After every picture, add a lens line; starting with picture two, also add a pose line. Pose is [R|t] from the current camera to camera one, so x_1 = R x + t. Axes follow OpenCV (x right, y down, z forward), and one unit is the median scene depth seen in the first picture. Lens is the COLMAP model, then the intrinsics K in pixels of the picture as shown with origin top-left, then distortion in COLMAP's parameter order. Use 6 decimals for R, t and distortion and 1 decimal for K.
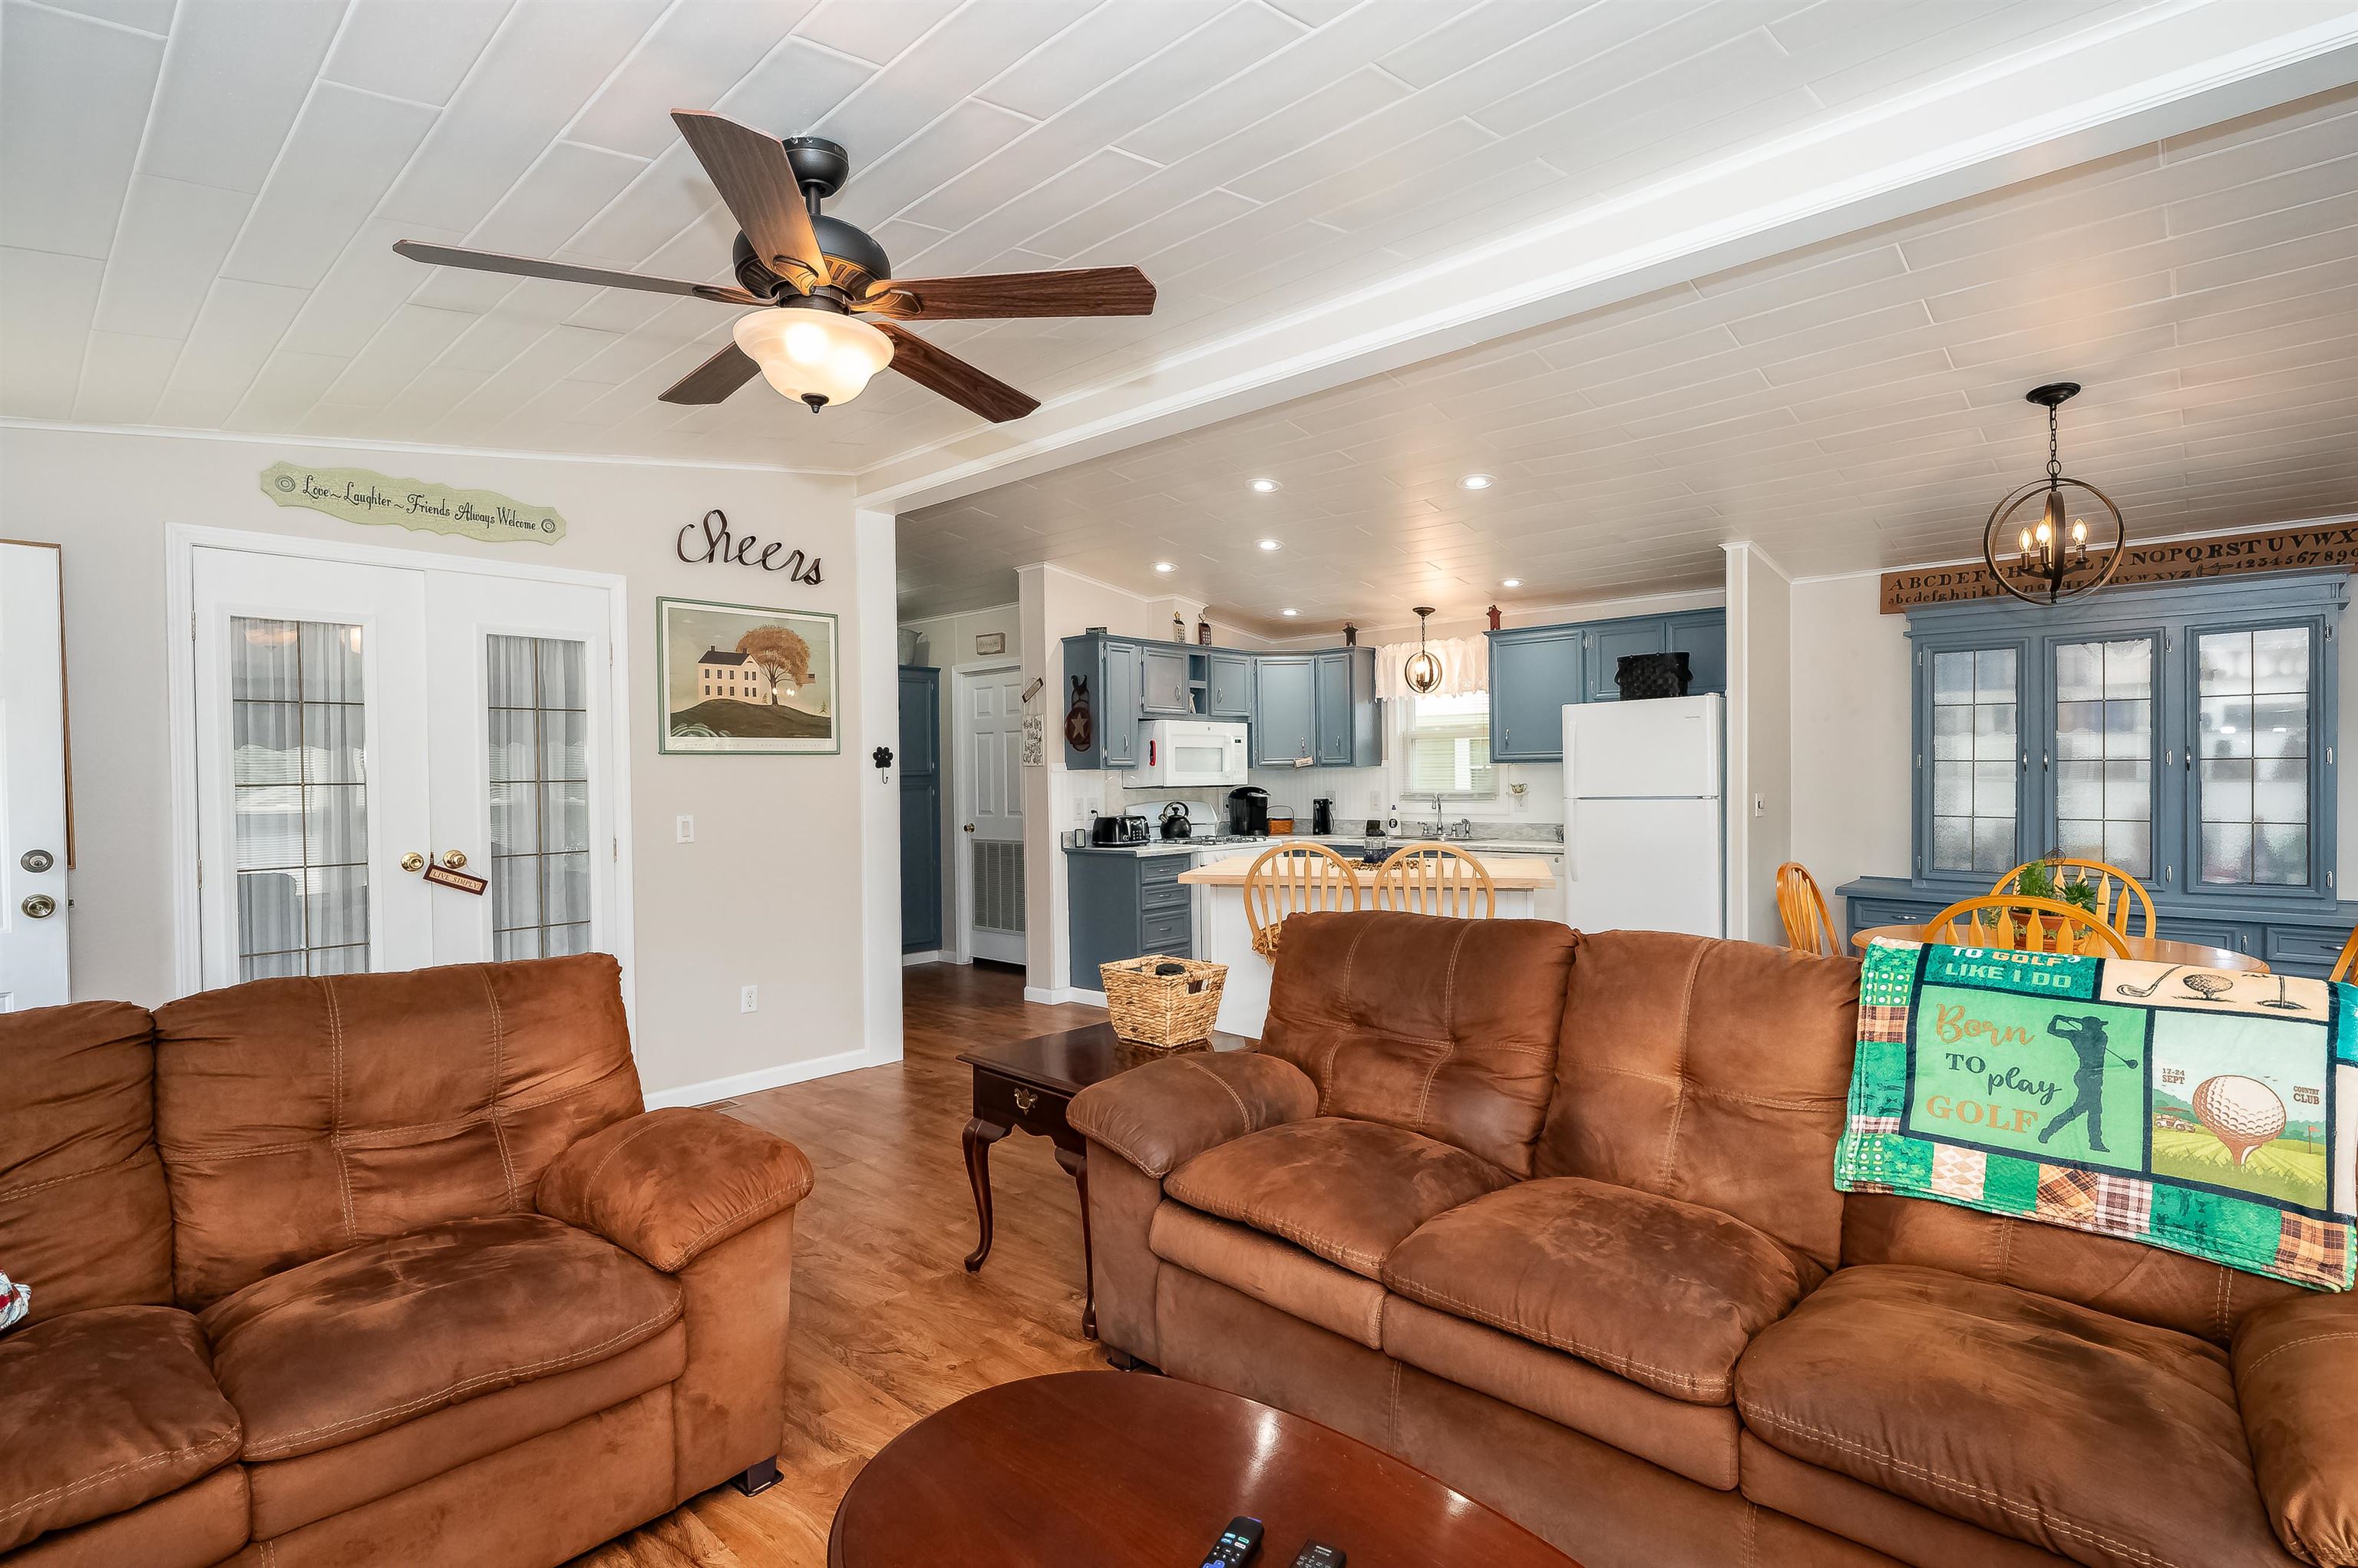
lens RADIAL K [[1115.4, 0, 1181.9], [0, 1115.4, 791.5], [0, 0, 1]] dist [-0.002585, -0.000206]
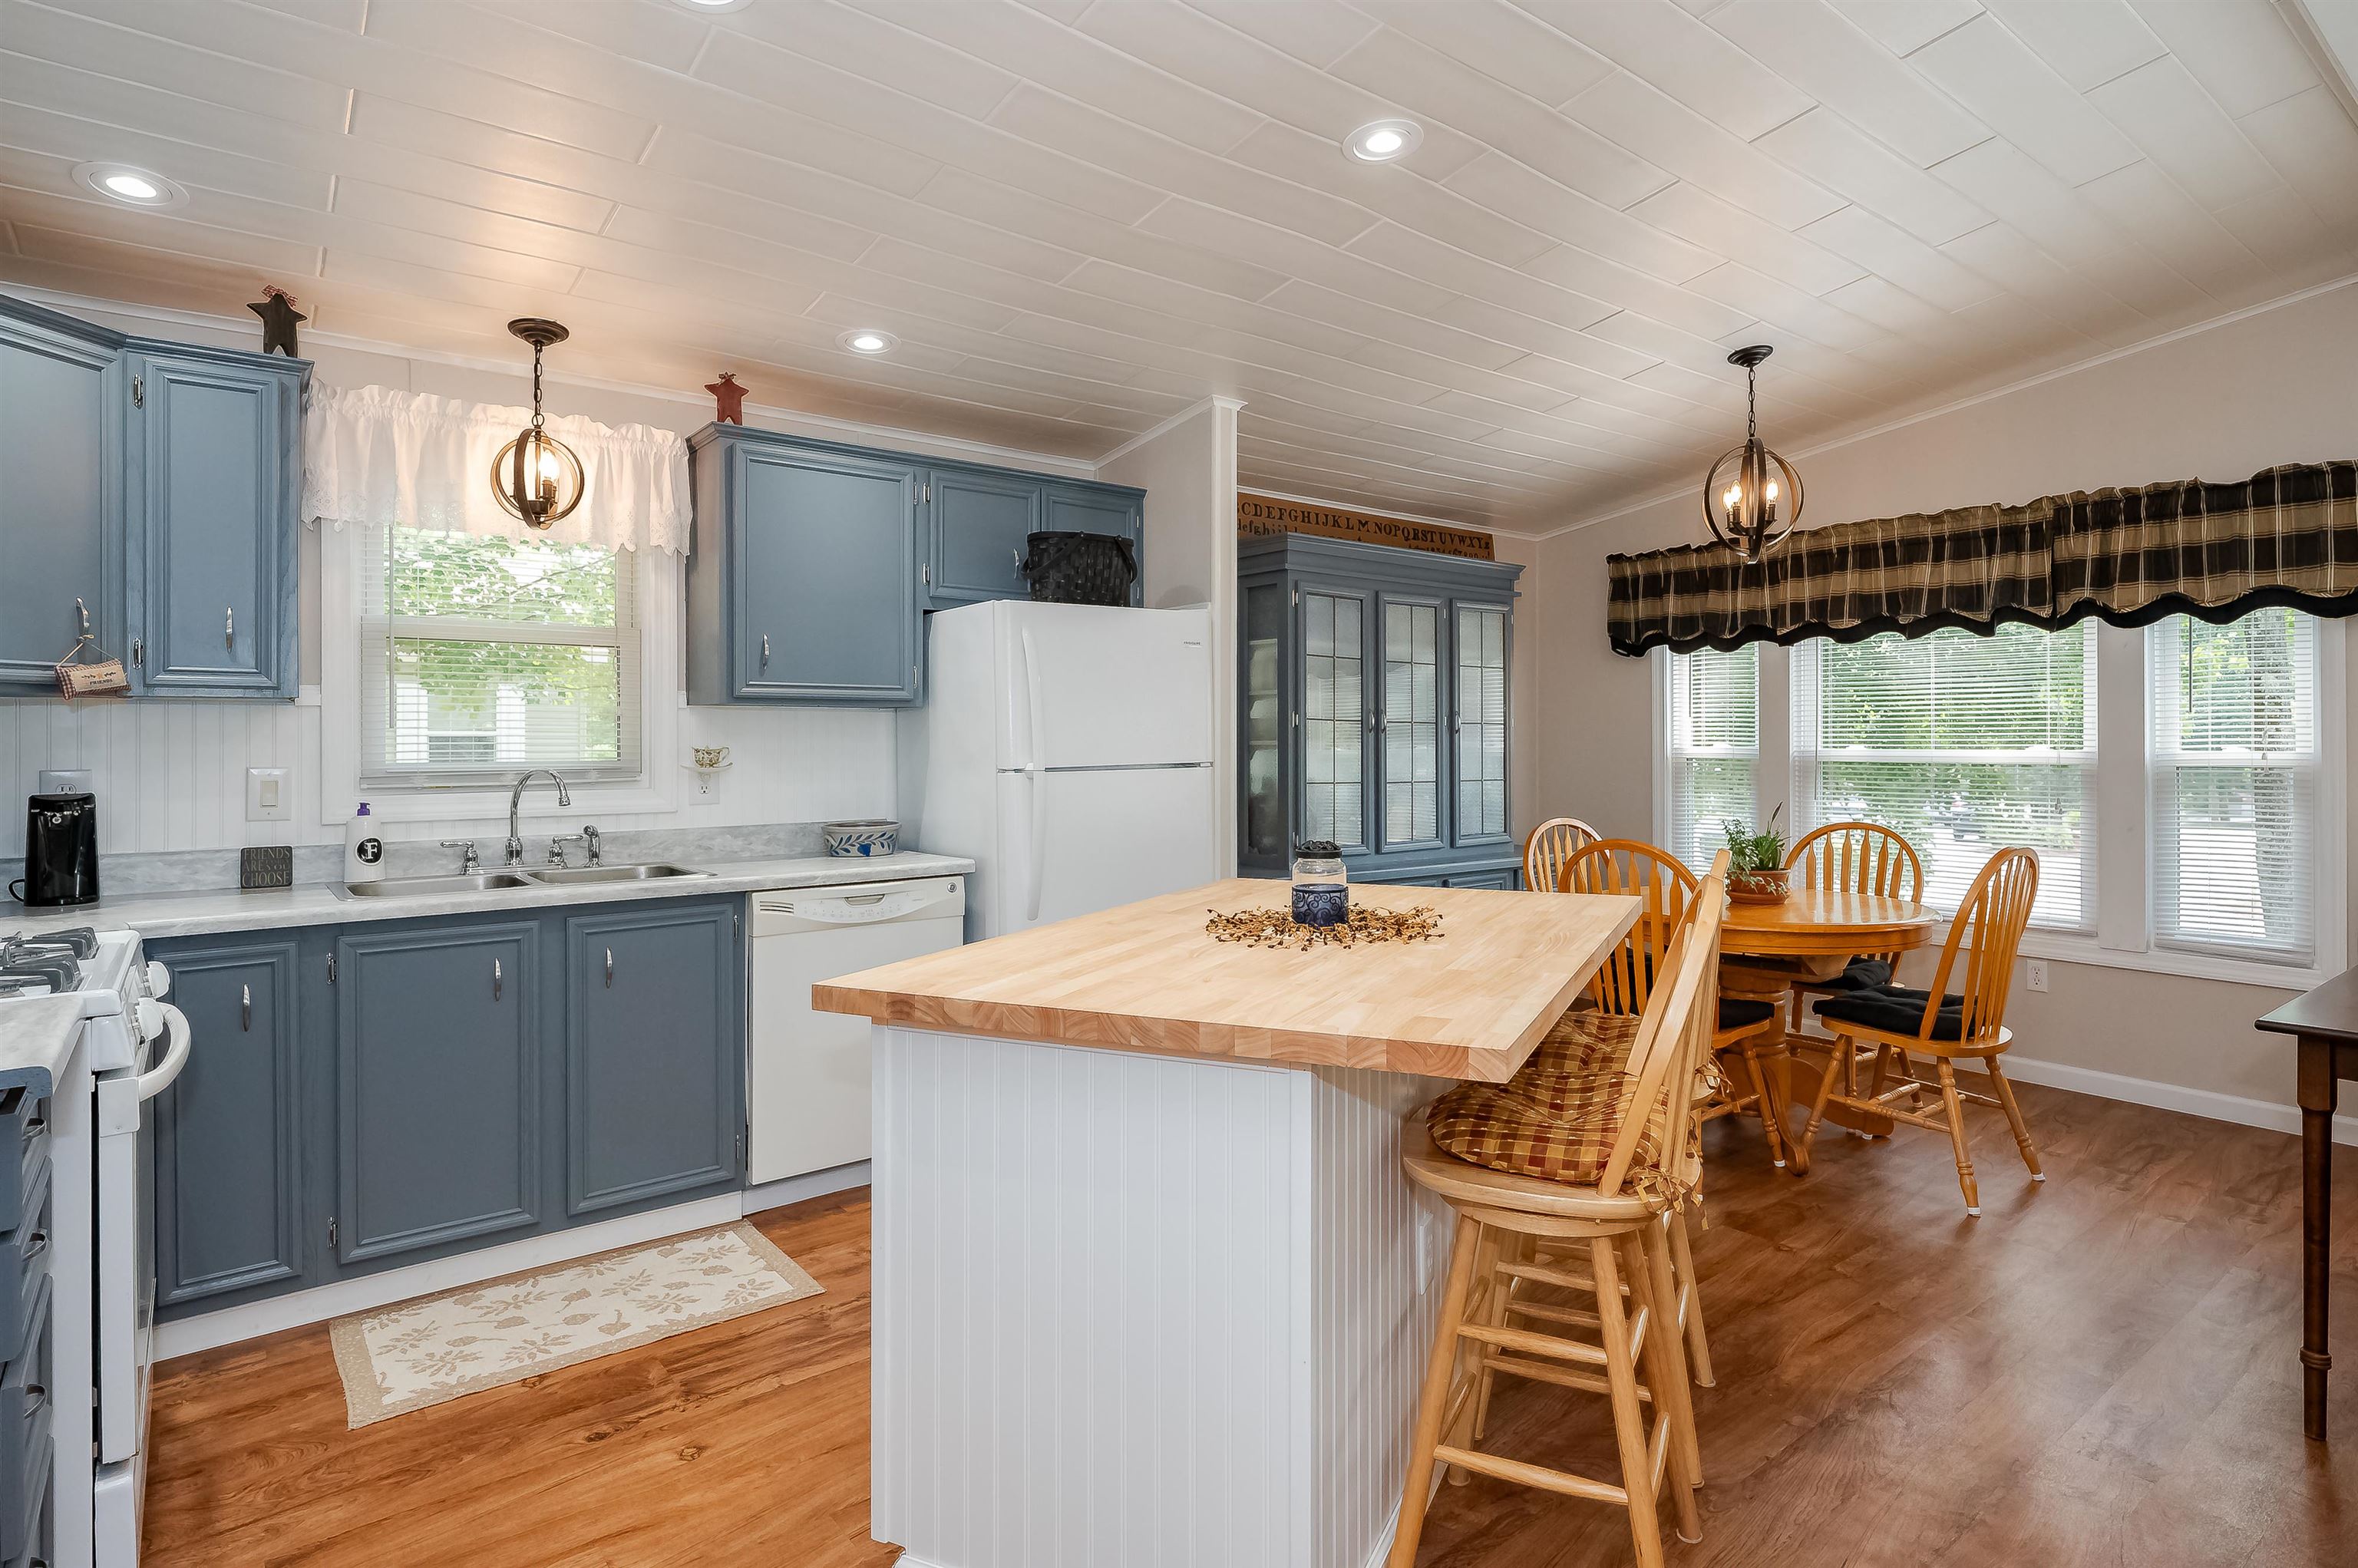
lens RADIAL K [[1235.8, 0, 1221.5], [0, 1235.8, 743.8], [0, 0, 1]] dist [0.002264, -0.000956]
pose [[0.135224, 0.010521, 0.990759, -0.237983], [0.020013, 0.999711, -0.013348, 0.004113], [-0.990613, 0.021633, 0.134975, 0.796386]]
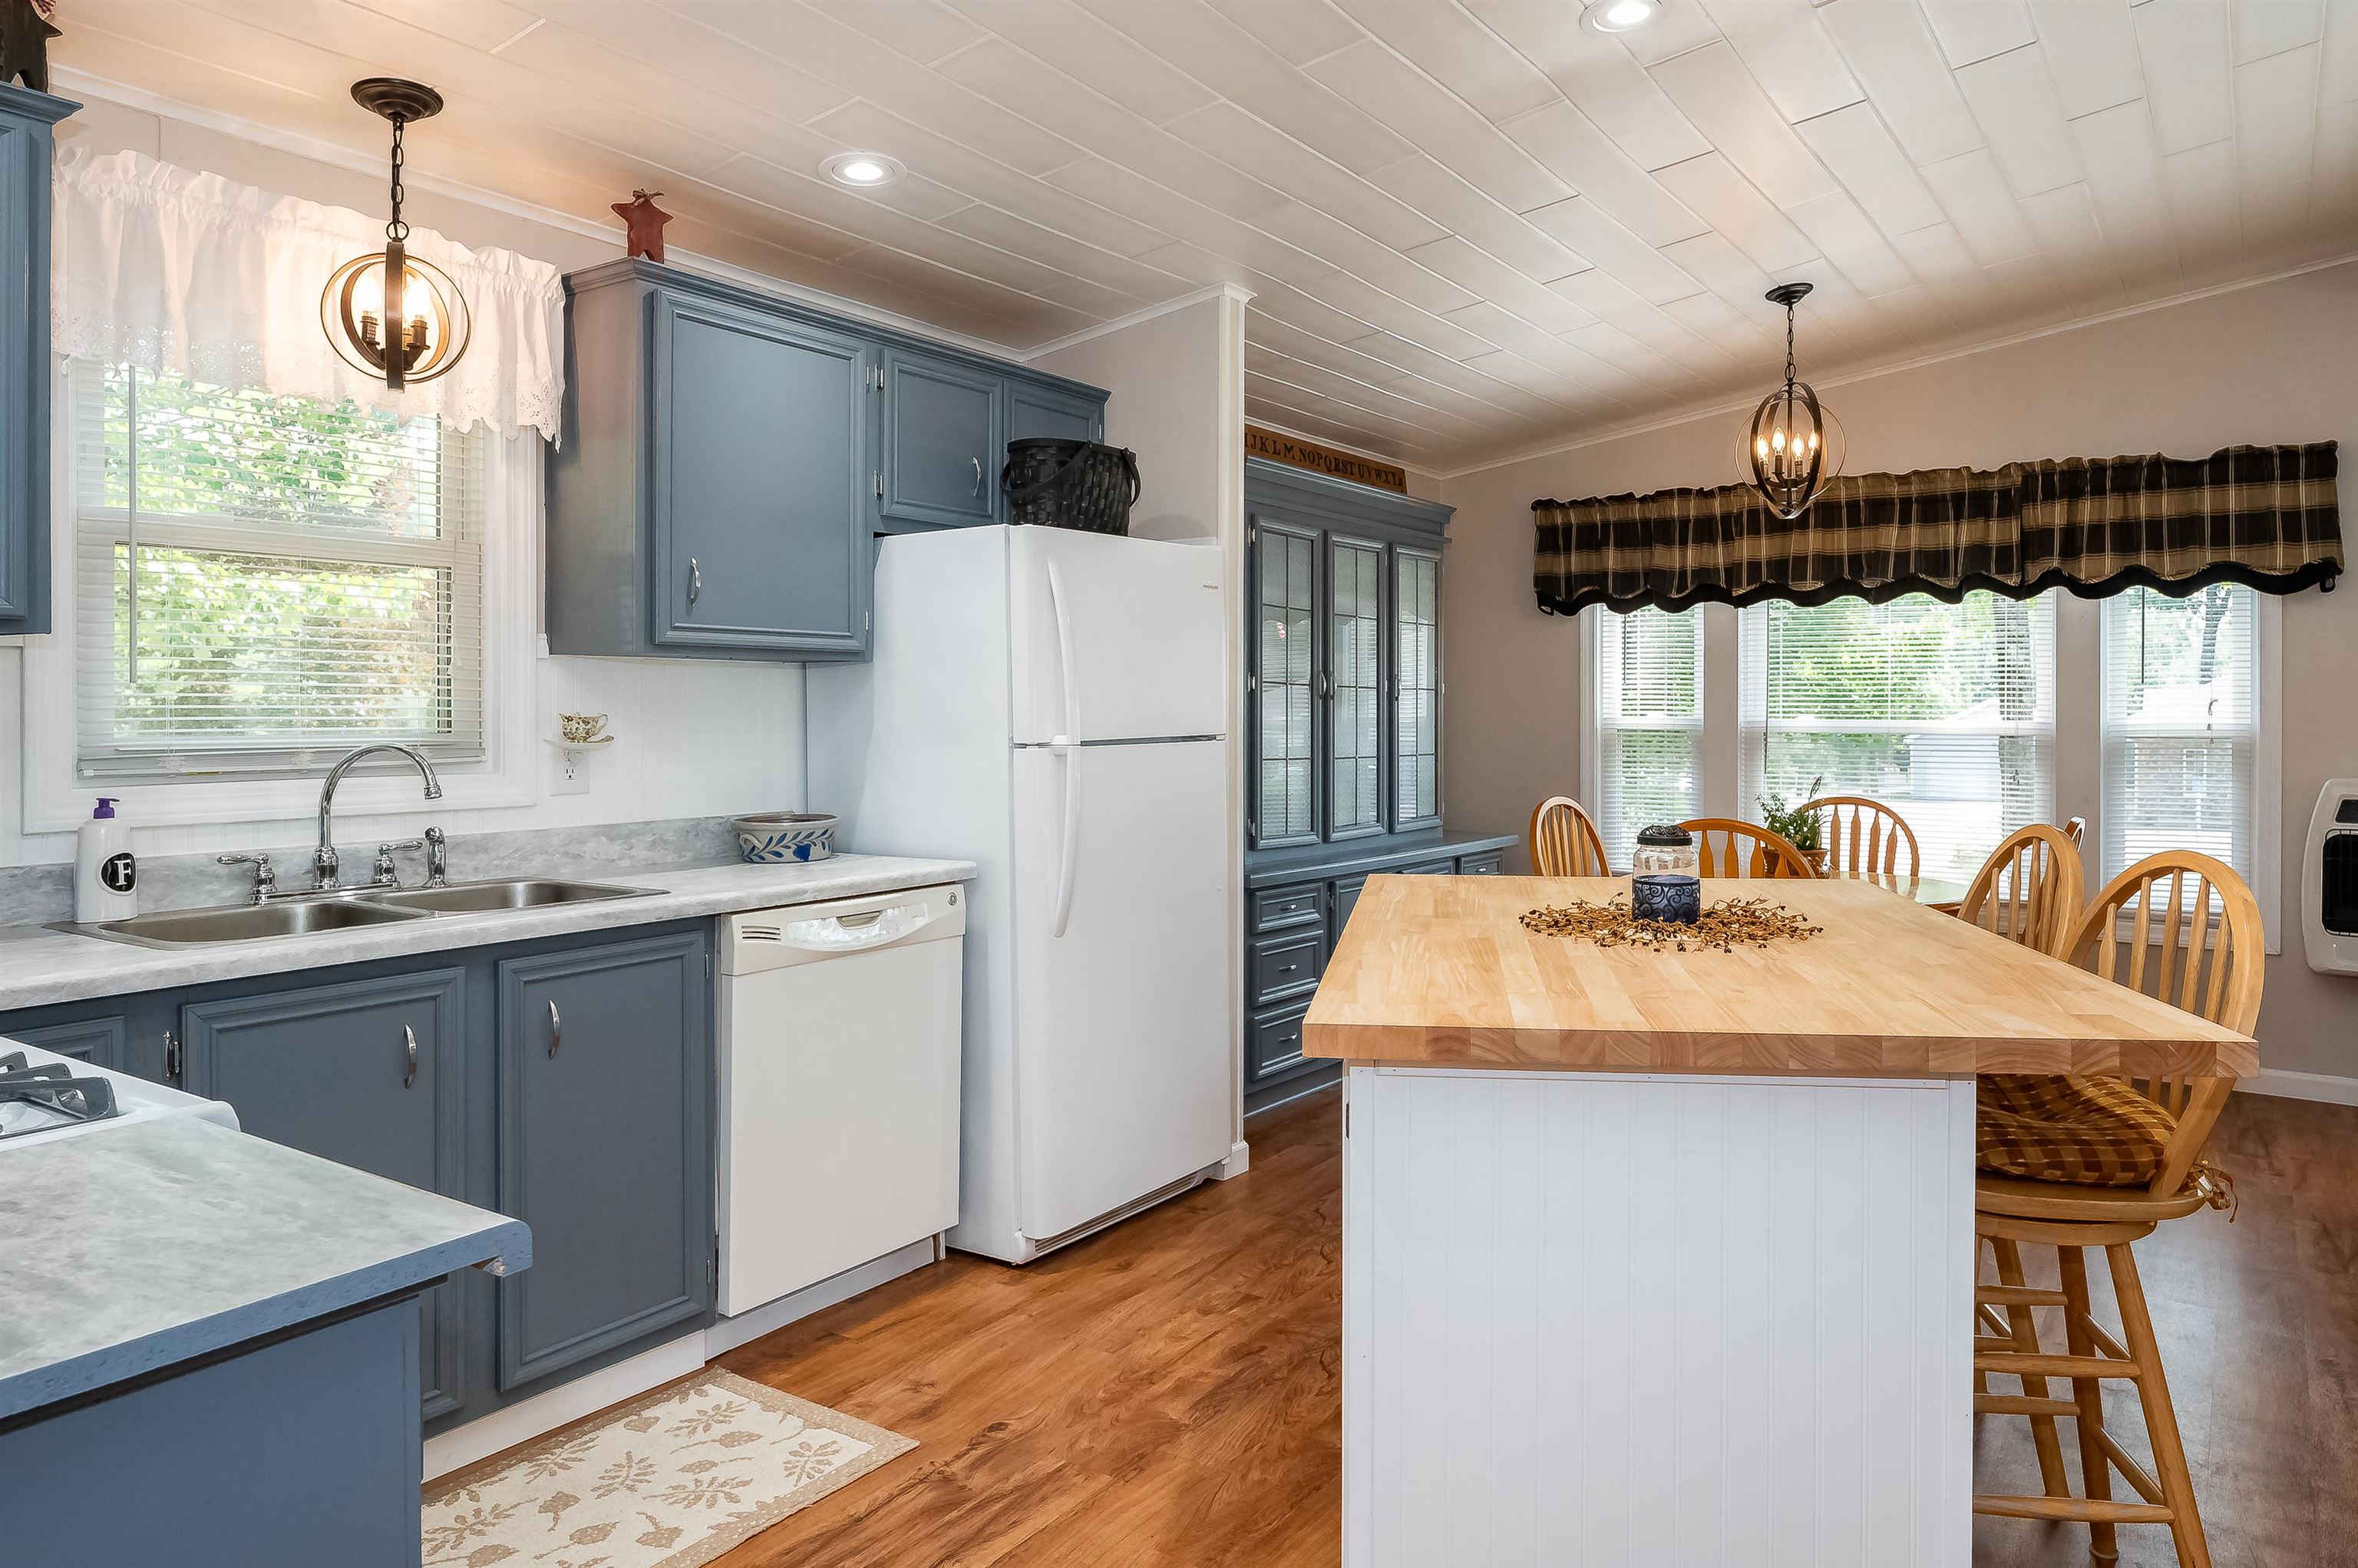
lens RADIAL K [[1491.1, 0, 1285.6], [0, 1491.1, 722.9], [0, 0, 1]] dist [0.002112, -0.000512]
pose [[-0.178348, 0.003877, 0.983960, -0.225975], [0.020181, 0.999796, -0.000281, 0.000782], [-0.983761, 0.019808, -0.178389, 0.983080]]
